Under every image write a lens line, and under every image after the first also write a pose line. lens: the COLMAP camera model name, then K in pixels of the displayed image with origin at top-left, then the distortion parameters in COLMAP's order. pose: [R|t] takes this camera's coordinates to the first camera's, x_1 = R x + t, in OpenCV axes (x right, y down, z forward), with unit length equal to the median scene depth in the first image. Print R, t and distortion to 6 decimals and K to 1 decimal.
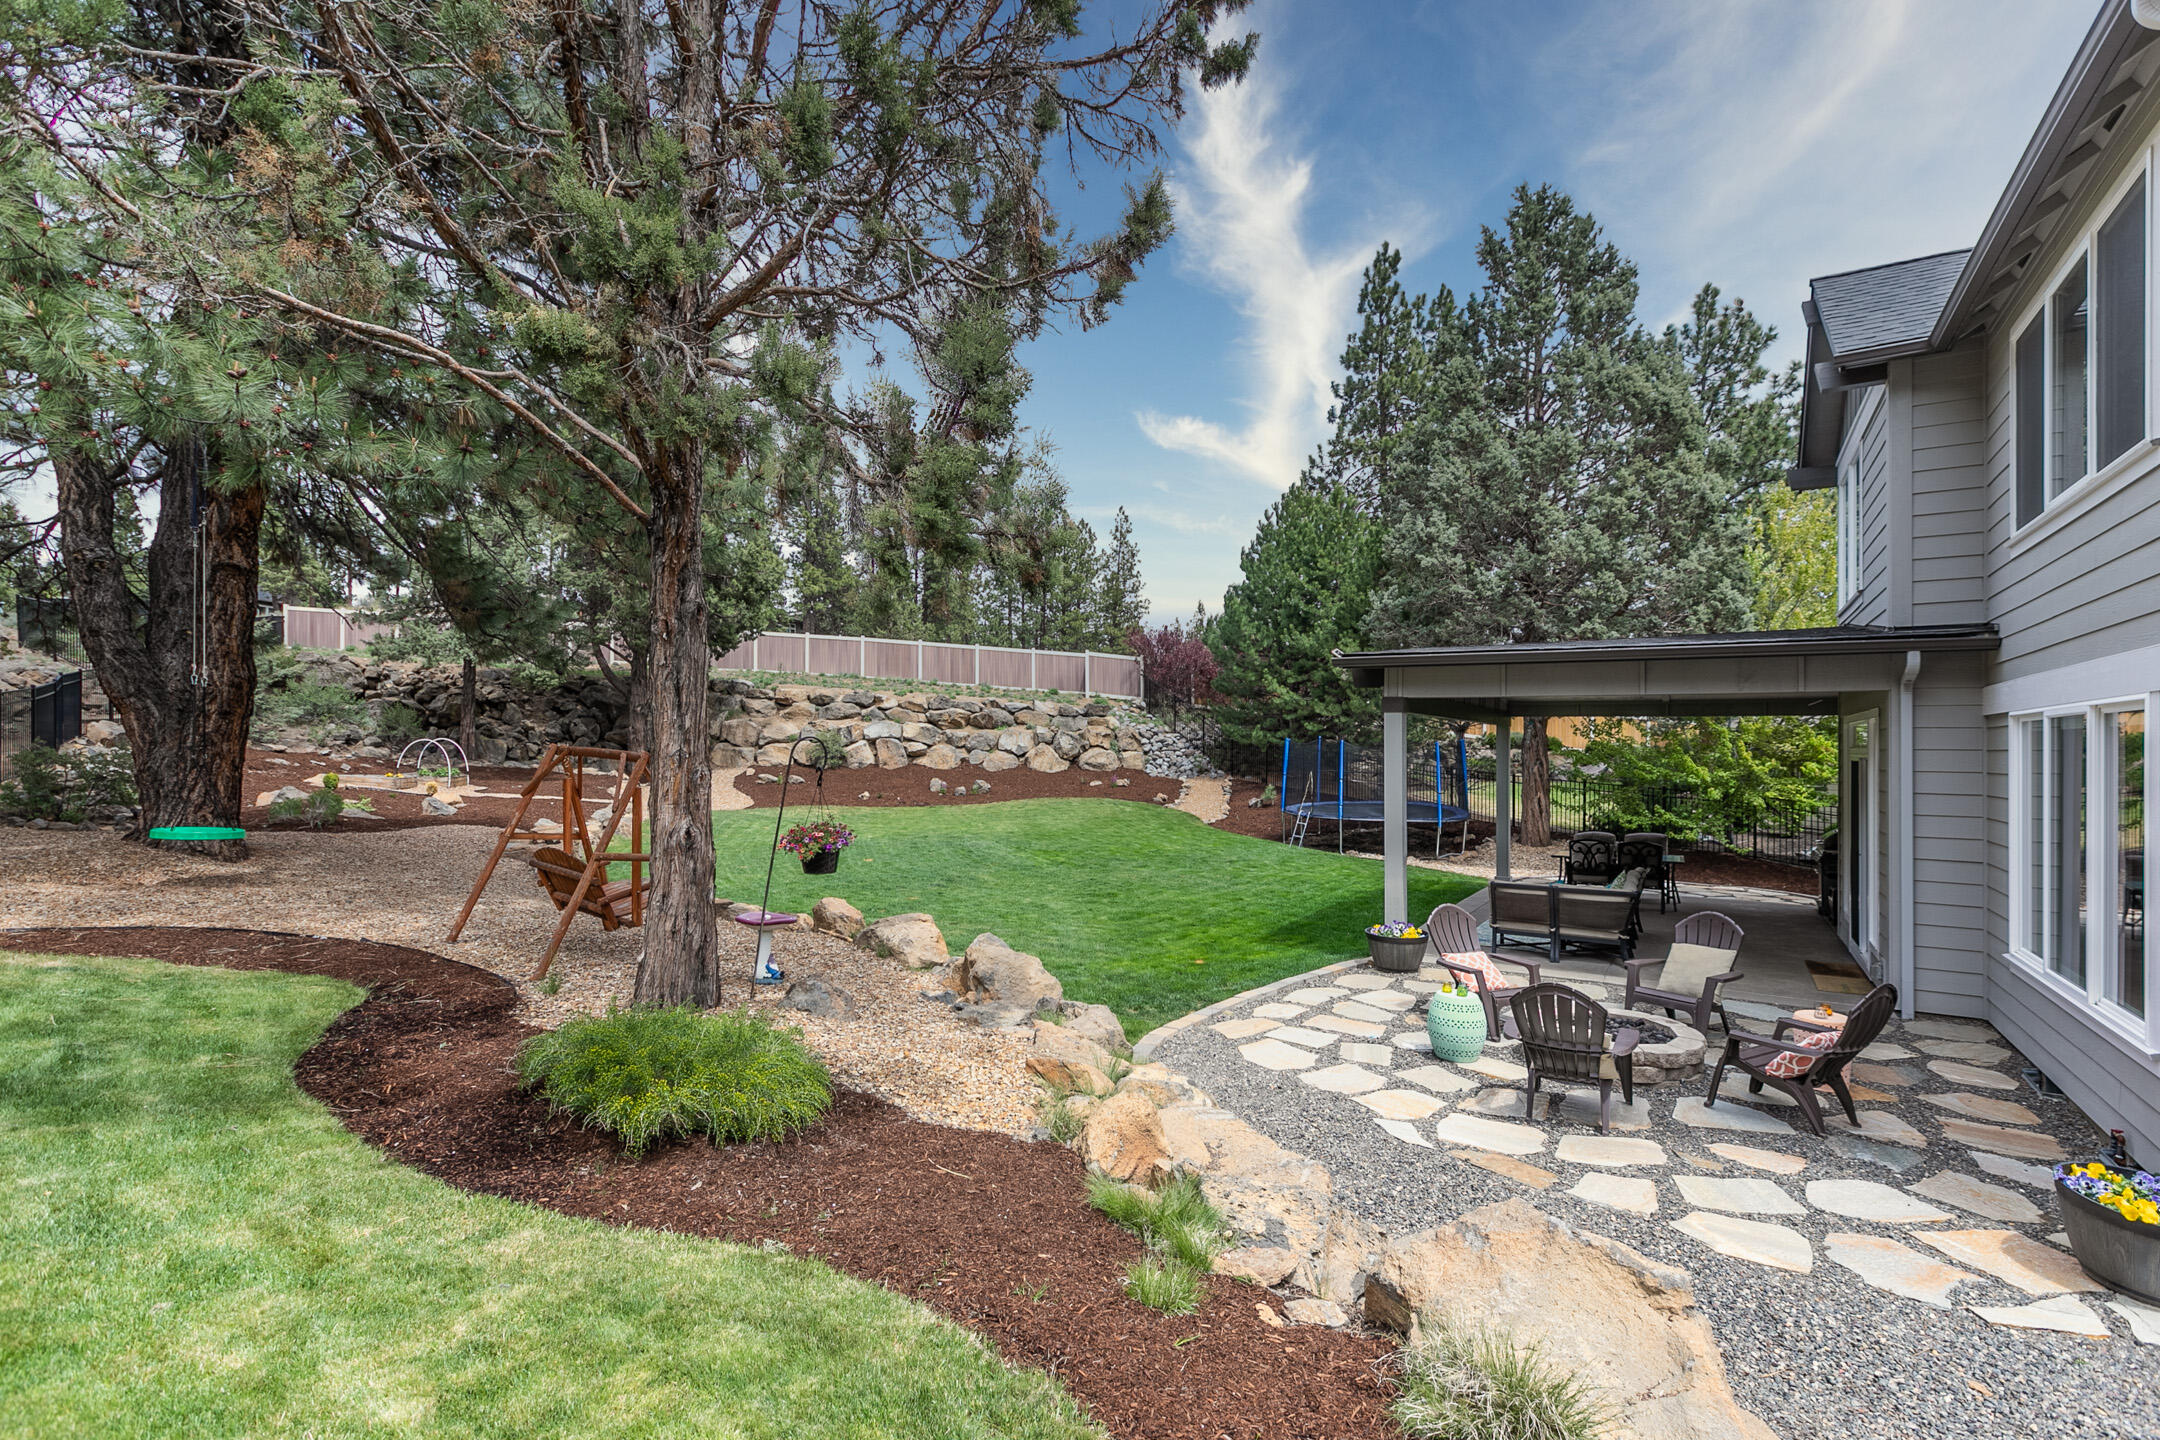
lens RADIAL K [[993.4, 0, 1085.7], [0, 993.4, 732.3], [0, 0, 1]] dist [0.002304, 0.002774]
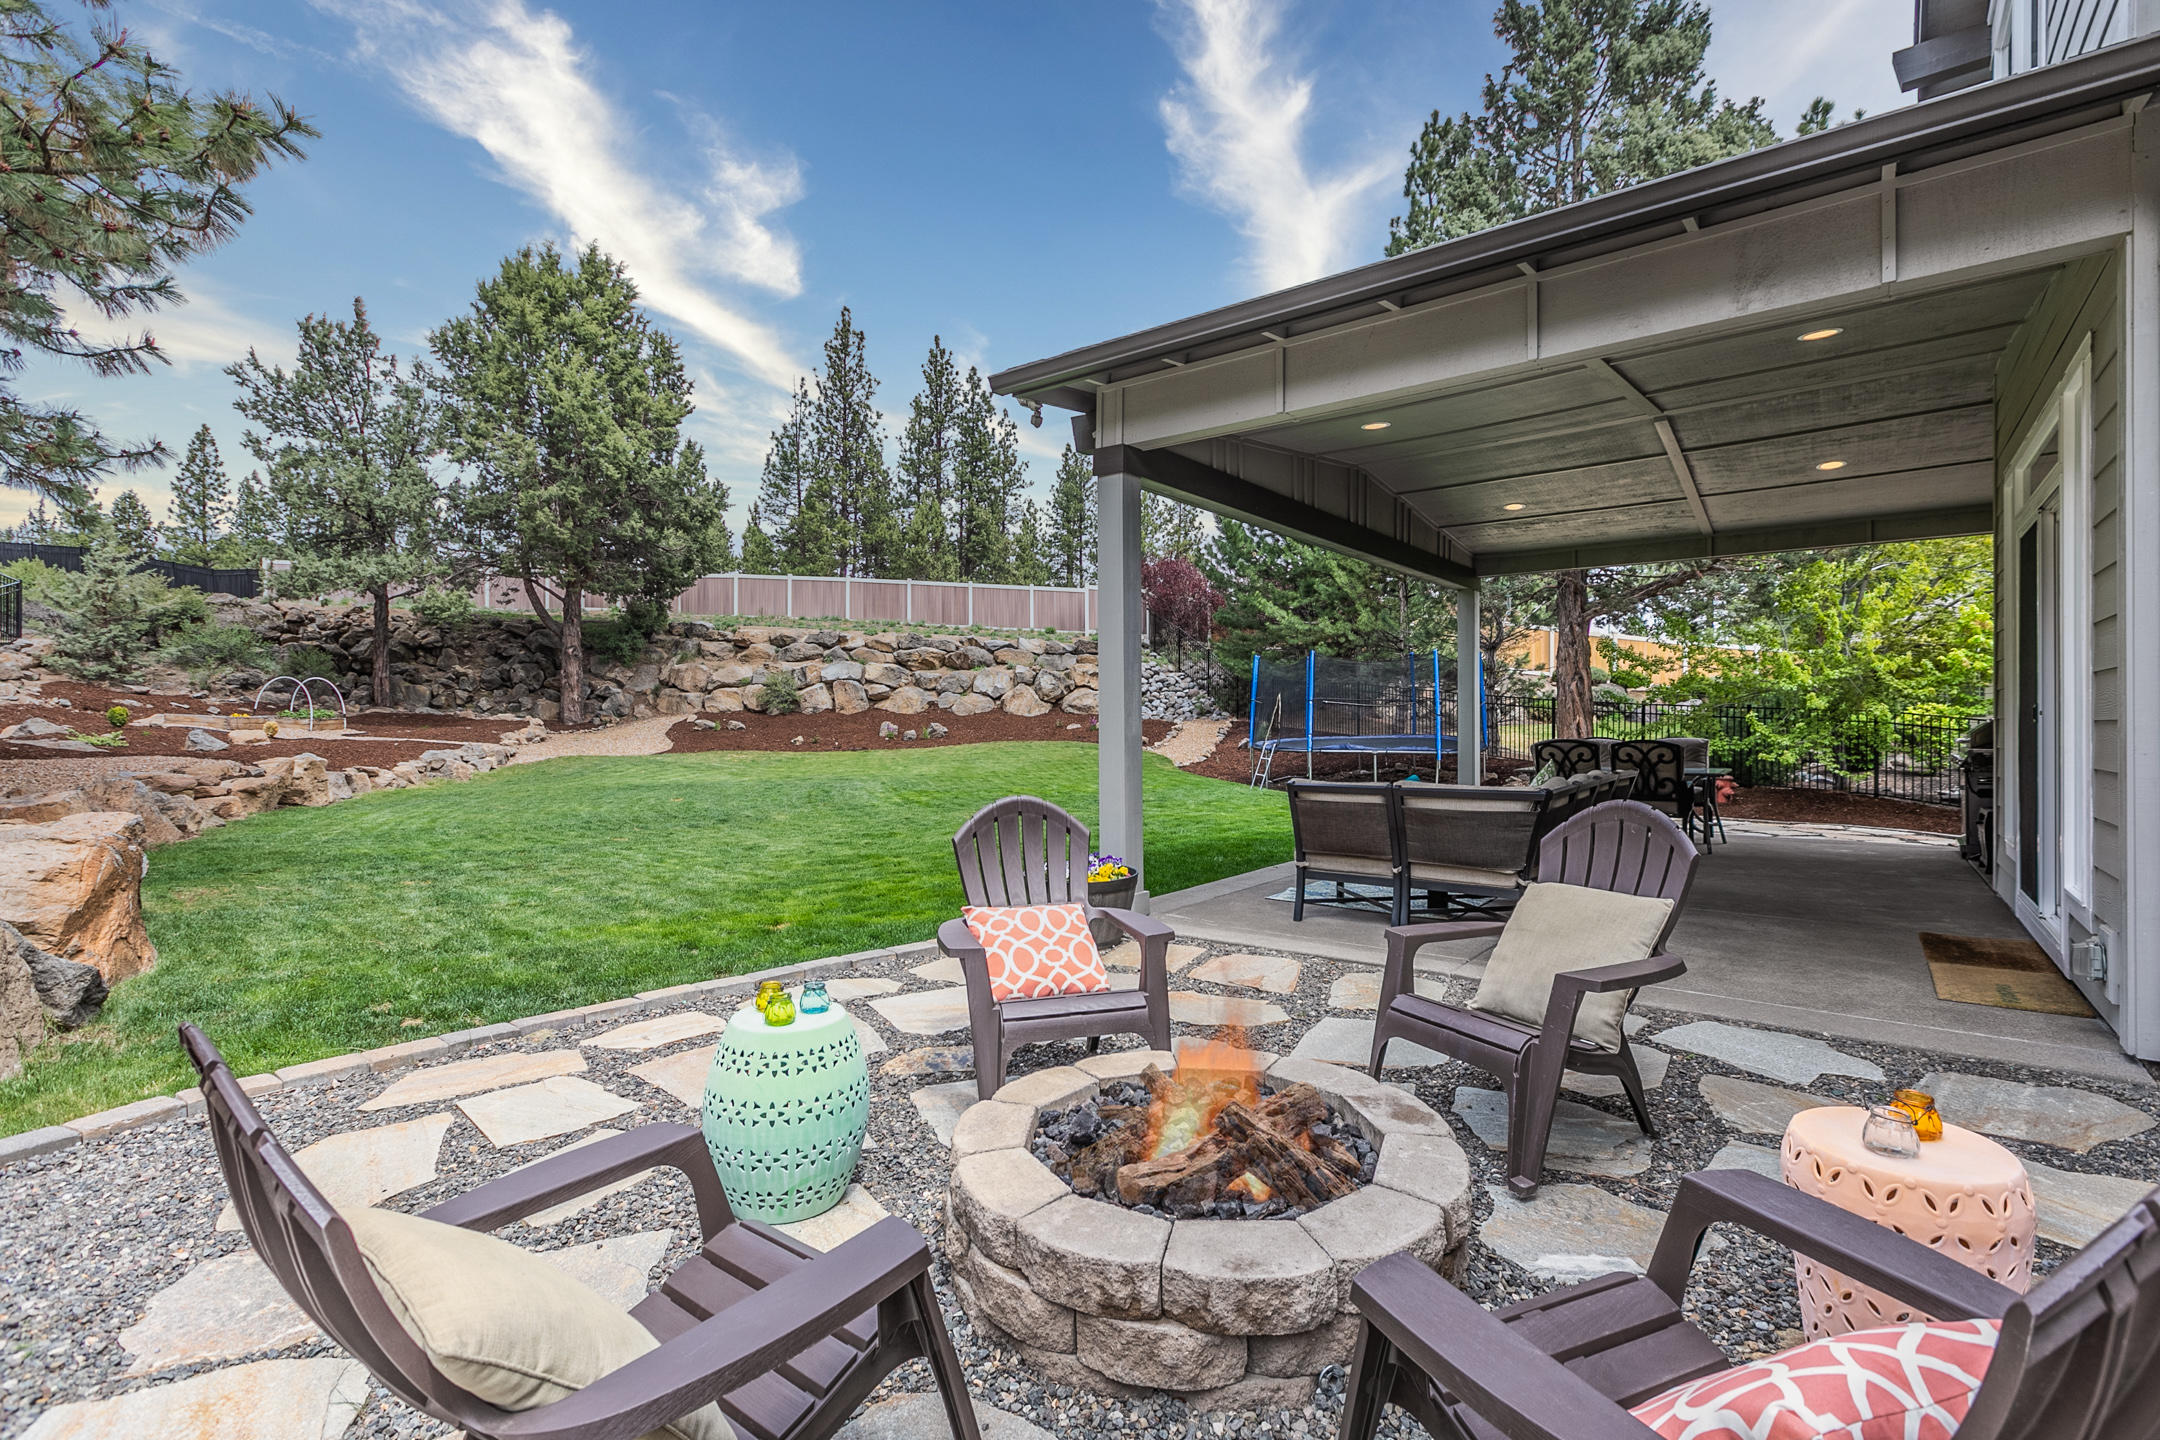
lens RADIAL K [[993.4, 0, 1074.4], [0, 993.4, 719.4], [0, 0, 1]] dist [0.002304, 0.002774]
pose [[0.994592, -0.013492, -0.102980, 0.097931], [0.015283, 0.999745, 0.016626, 0.029660], [0.102729, -0.018110, 0.994544, 0.127494]]
